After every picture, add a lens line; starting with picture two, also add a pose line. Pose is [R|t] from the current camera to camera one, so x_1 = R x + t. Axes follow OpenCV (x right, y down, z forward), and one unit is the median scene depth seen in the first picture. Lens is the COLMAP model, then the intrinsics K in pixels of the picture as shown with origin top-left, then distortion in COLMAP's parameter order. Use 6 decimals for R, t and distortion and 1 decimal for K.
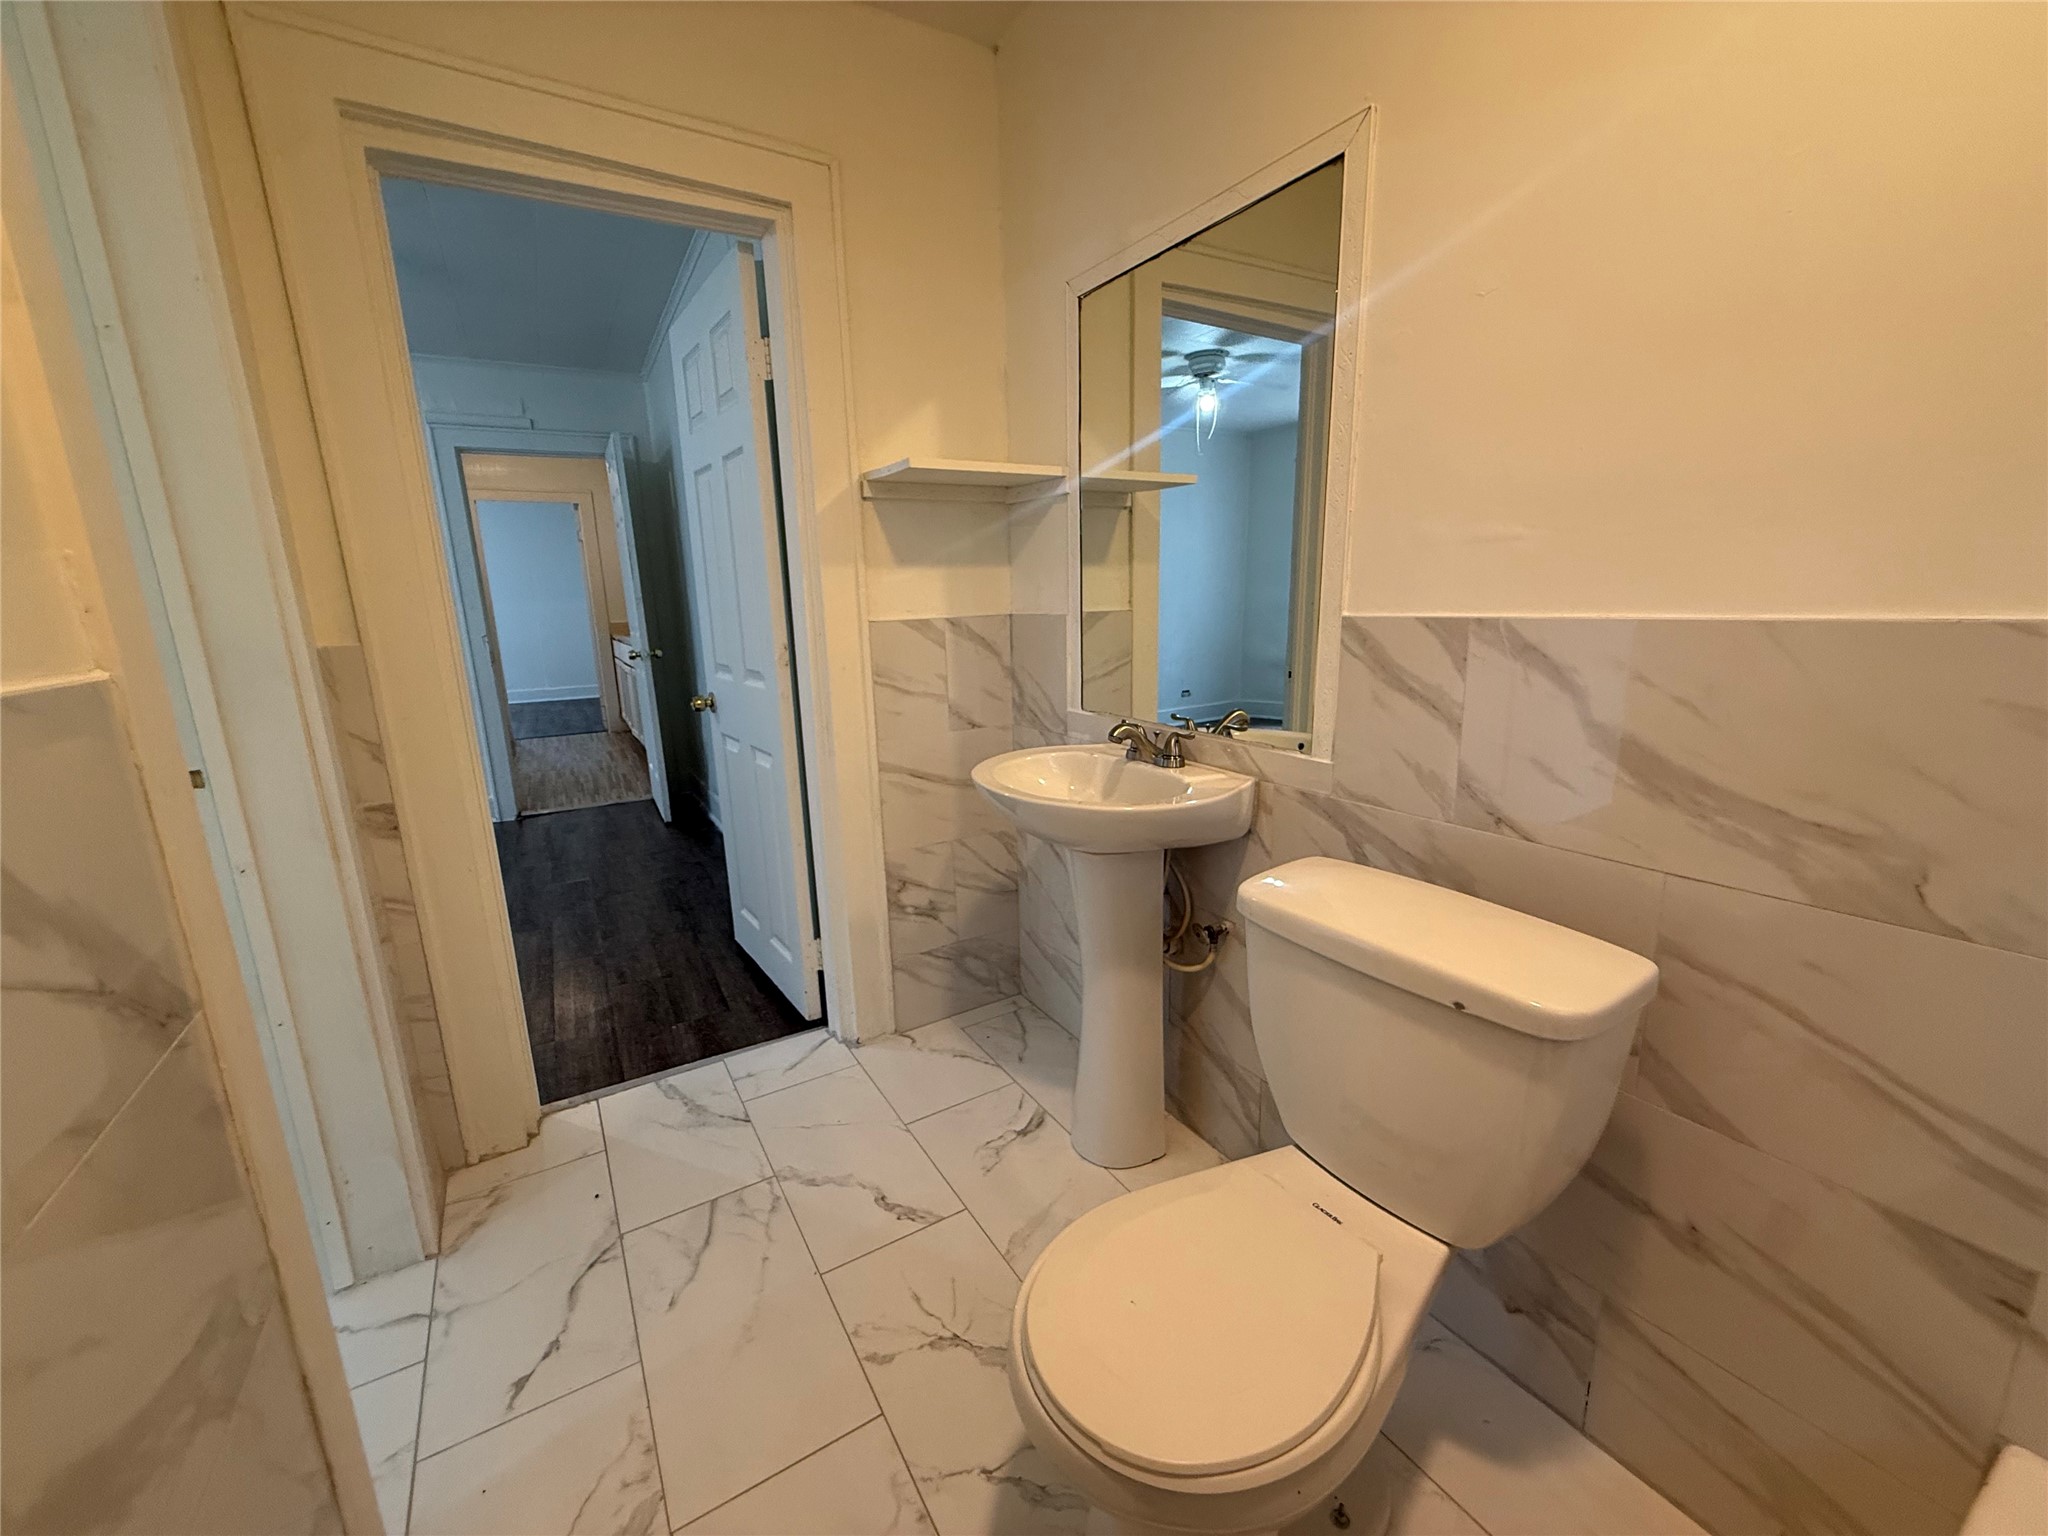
lens RADIAL K [[817.1, 0, 1027.4], [0, 817.1, 770.2], [0, 0, 1]] dist [-0.000773, 0.000114]
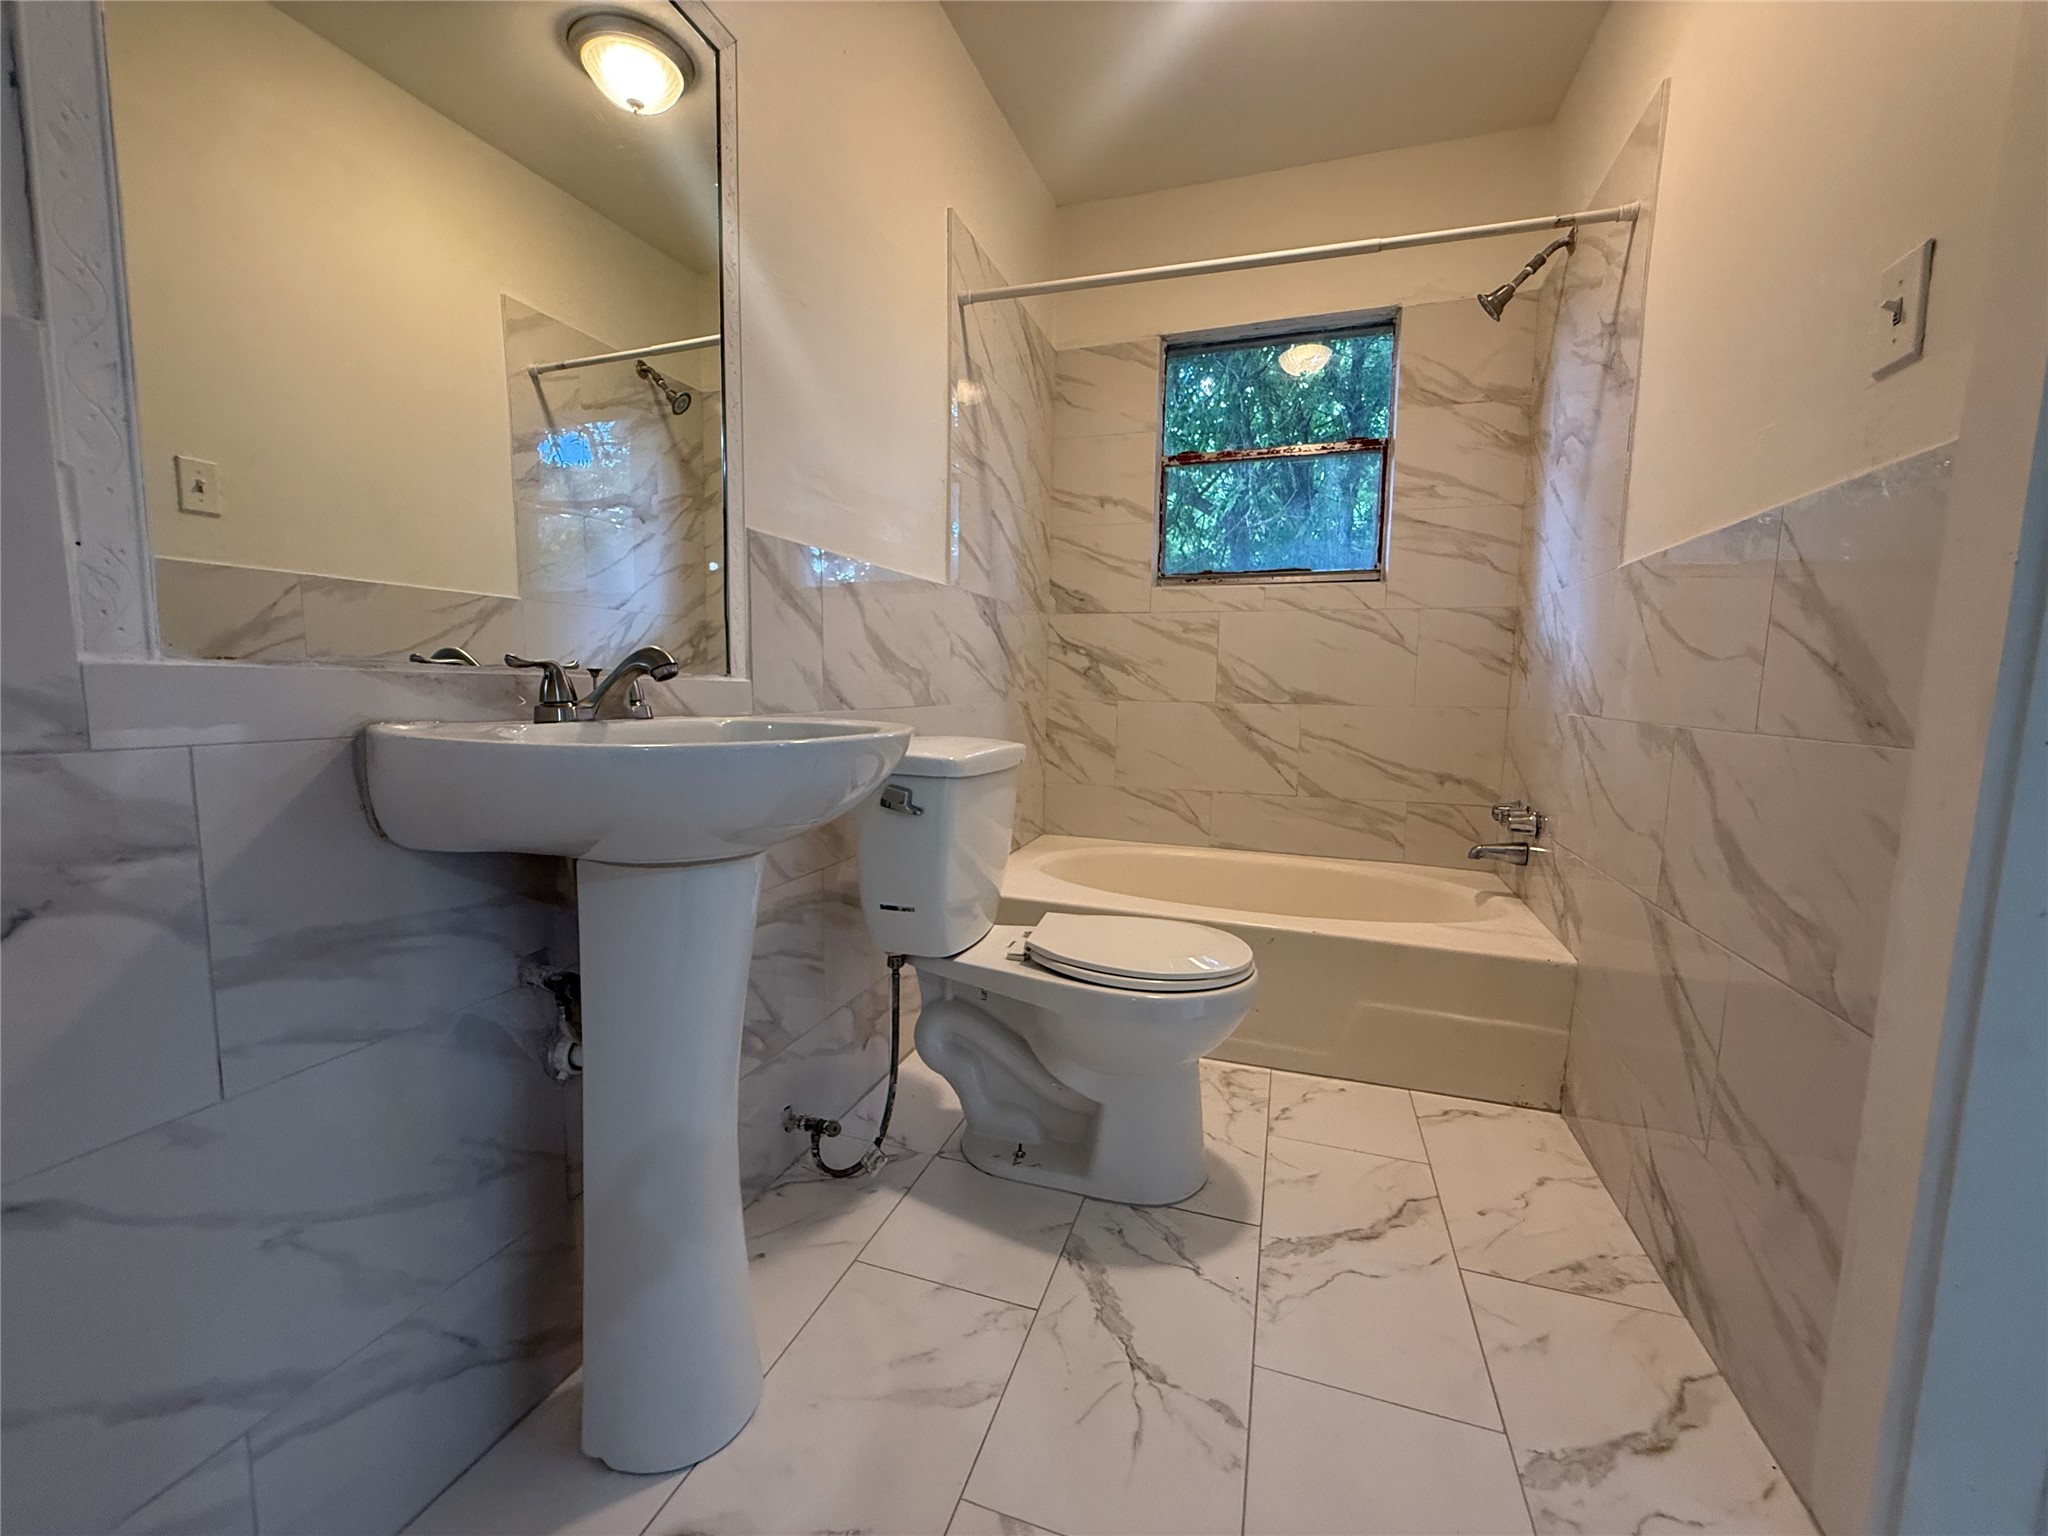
lens RADIAL K [[817.1, 0, 1019.5], [0, 817.1, 767.7], [0, 0, 1]] dist [-0.000773, 0.000114]
pose [[-0.639683, -0.060344, 0.766267, -0.647002], [0.166501, 0.962365, 0.214782, -0.071118], [-0.750389, 0.264976, -0.605561, 1.536052]]
